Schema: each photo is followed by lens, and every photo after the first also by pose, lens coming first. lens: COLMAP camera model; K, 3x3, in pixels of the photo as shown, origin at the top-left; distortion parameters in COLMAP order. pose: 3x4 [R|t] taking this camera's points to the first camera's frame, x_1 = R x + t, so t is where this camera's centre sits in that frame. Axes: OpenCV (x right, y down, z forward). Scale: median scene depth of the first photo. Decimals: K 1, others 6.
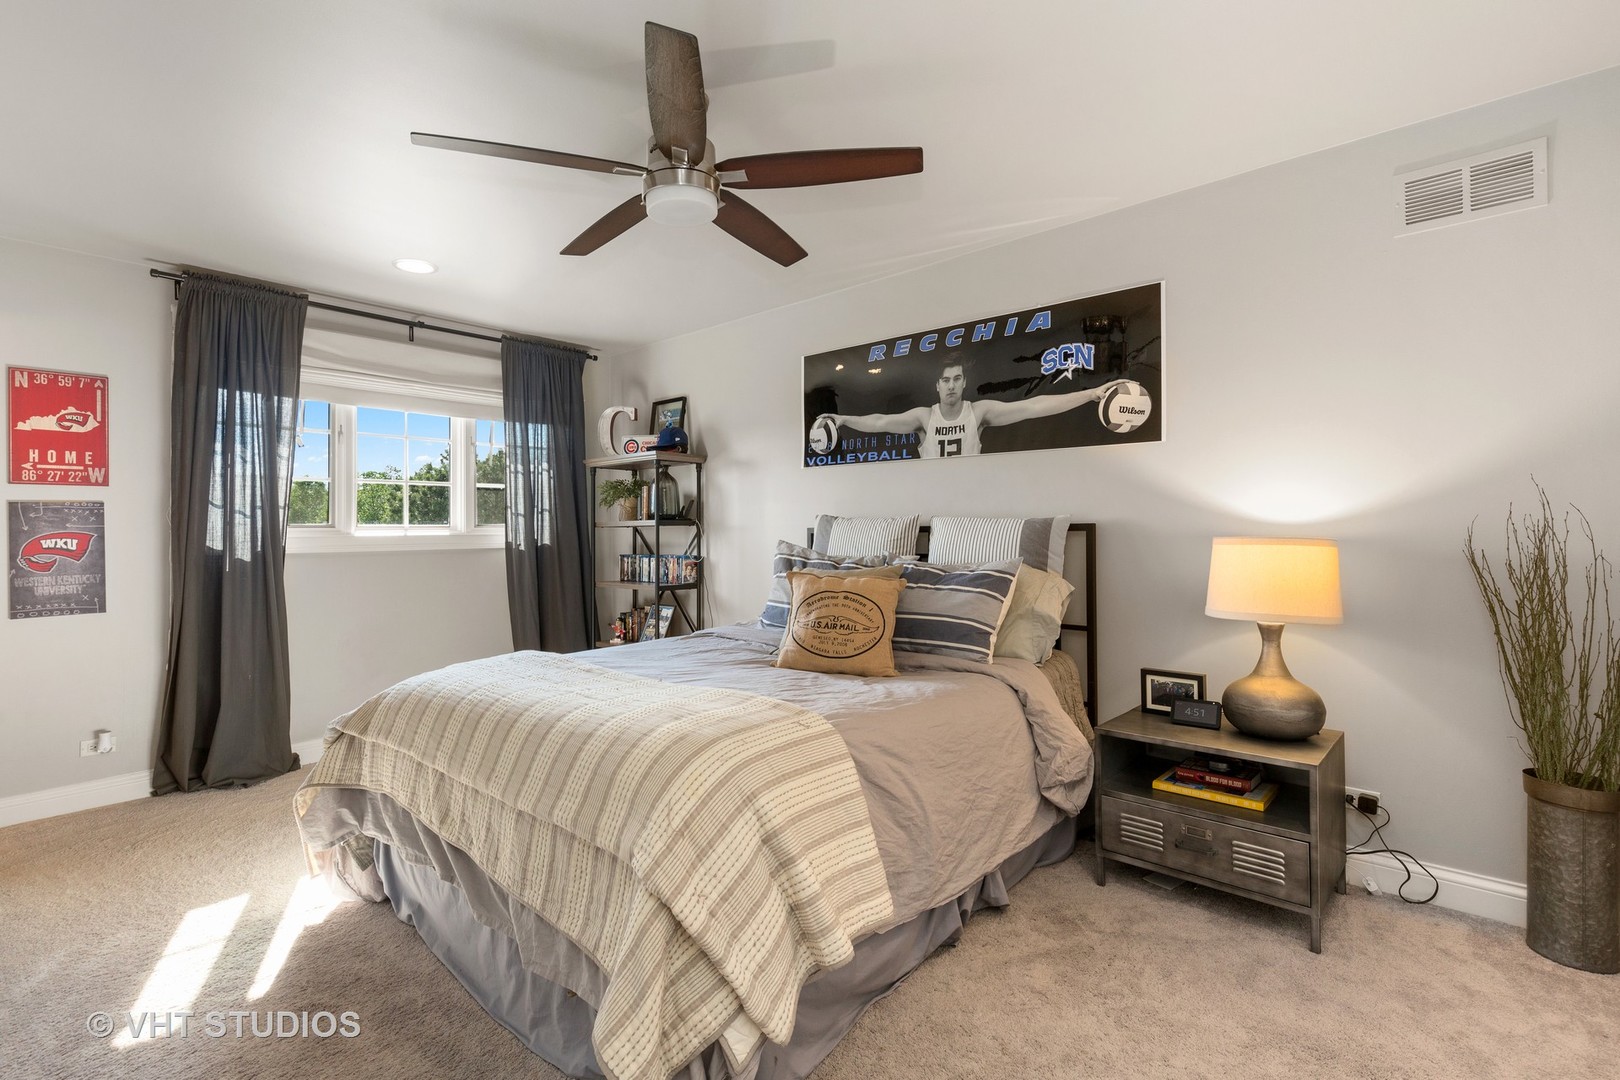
lens RADIAL K [[730.4, 0, 811.5], [0, 730.4, 533.0], [0, 0, 1]] dist [0.003585, 0.000792]
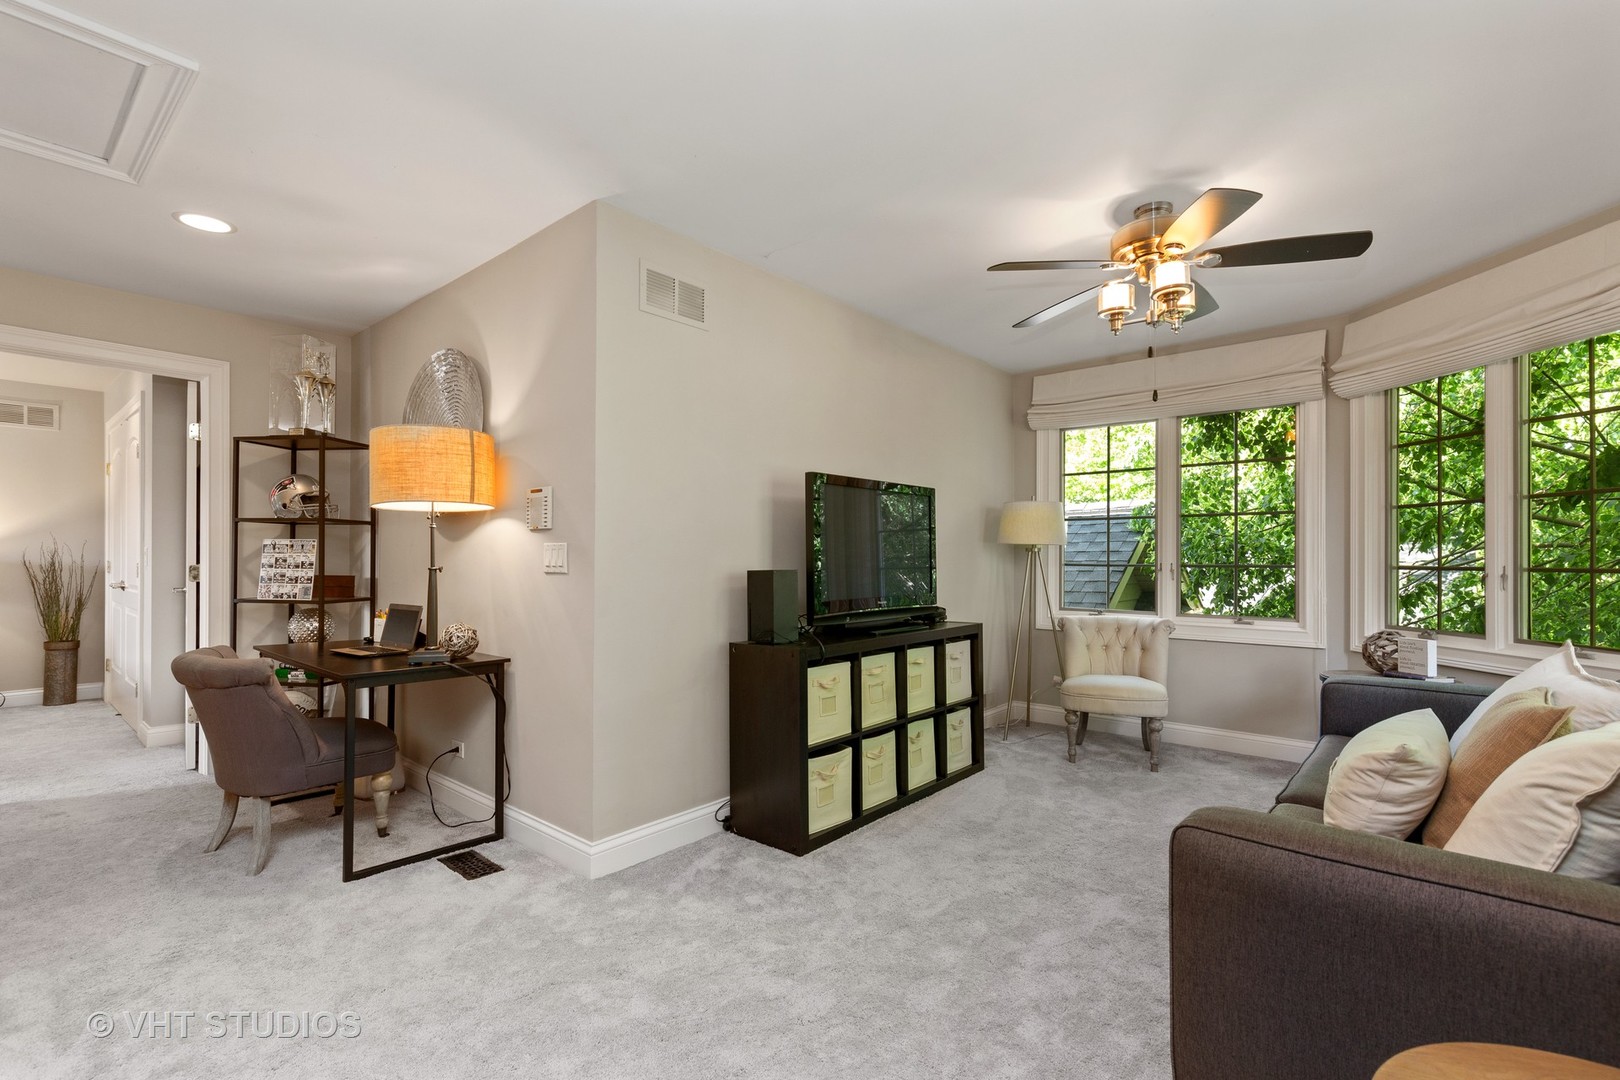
lens RADIAL K [[730.4, 0, 812.7], [0, 730.4, 543.3], [0, 0, 1]] dist [0.003585, 0.000792]
pose [[-0.020241, 0.019144, 0.999612, -1.779643], [-0.008204, 0.999780, -0.019313, -0.009109], [-0.999761, -0.008592, -0.020079, -1.757222]]
